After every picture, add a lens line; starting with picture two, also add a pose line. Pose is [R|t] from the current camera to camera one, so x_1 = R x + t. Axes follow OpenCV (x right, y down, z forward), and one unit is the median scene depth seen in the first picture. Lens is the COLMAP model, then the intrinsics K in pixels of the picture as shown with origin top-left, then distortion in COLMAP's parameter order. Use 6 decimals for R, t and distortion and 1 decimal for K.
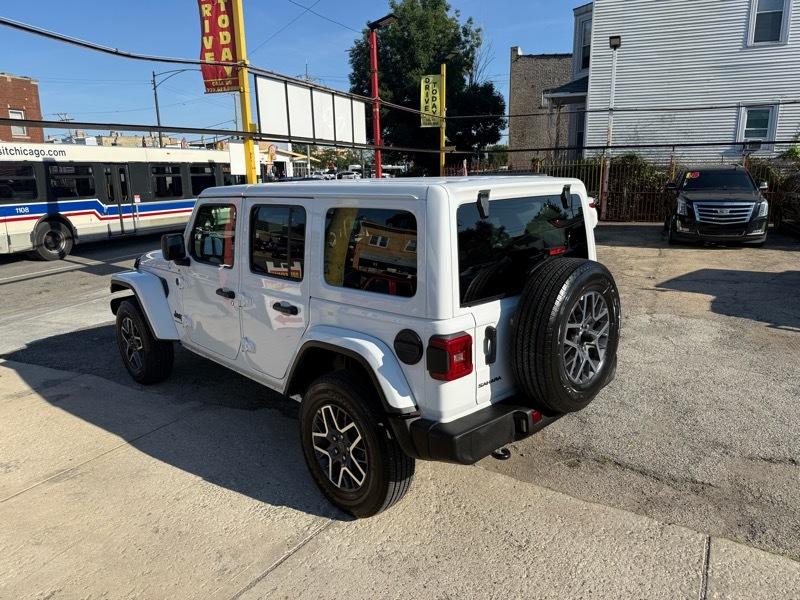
lens RADIAL K [[562.4, 0, 402.1], [0, 562.4, 304.6], [0, 0, 1]] dist [0.000422, -0.000291]
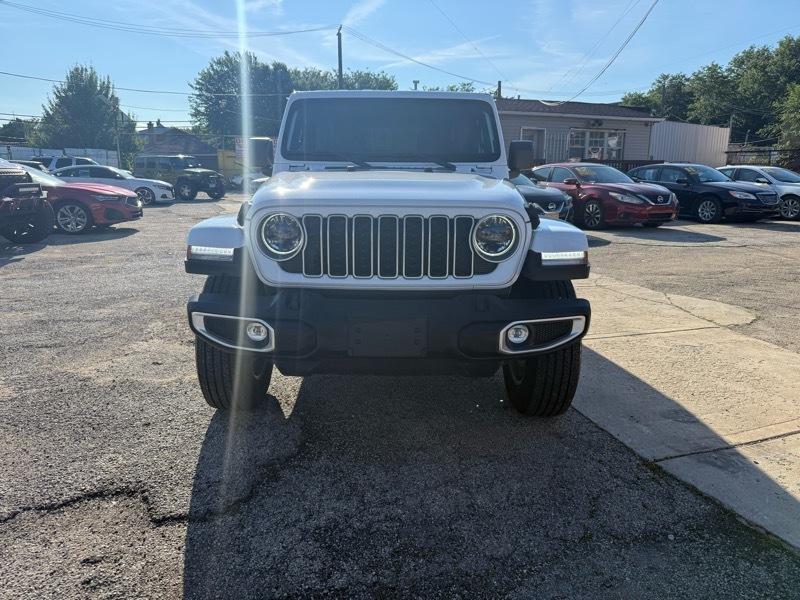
lens RADIAL K [[580.6, 0, 397.9], [0, 580.6, 280.0], [0, 0, 1]] dist [-0.000586, -0.002266]
pose [[-0.705194, -0.128262, 0.697317, -0.403713], [0.163255, 0.927701, 0.335737, -0.113512], [-0.689963, 0.350600, -0.633269, 0.766726]]
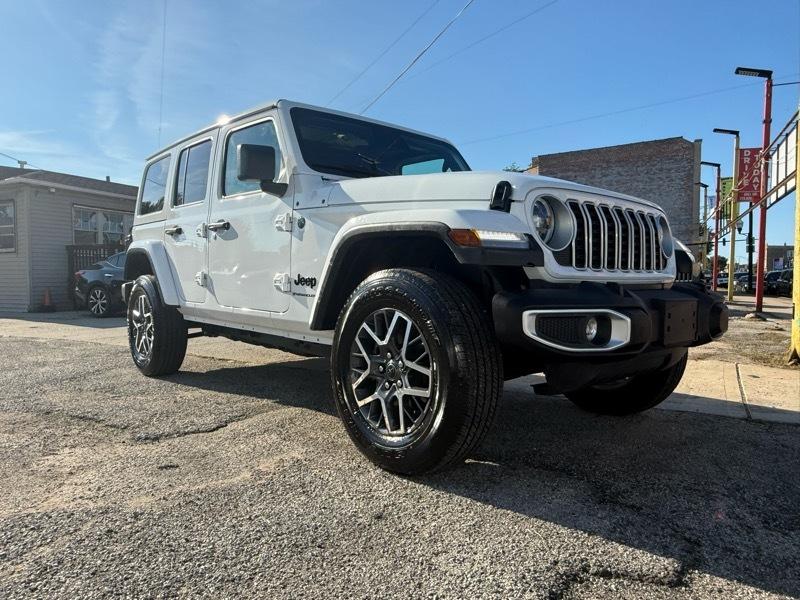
lens RADIAL K [[562.4, 0, 402.1], [0, 562.4, 304.6], [0, 0, 1]] dist [0.000422, -0.000291]
pose [[-0.997995, 0.004420, 0.063146, -0.141185], [0.021390, 0.962429, 0.270691, -0.081961], [-0.059577, 0.271499, -0.960593, 0.846526]]
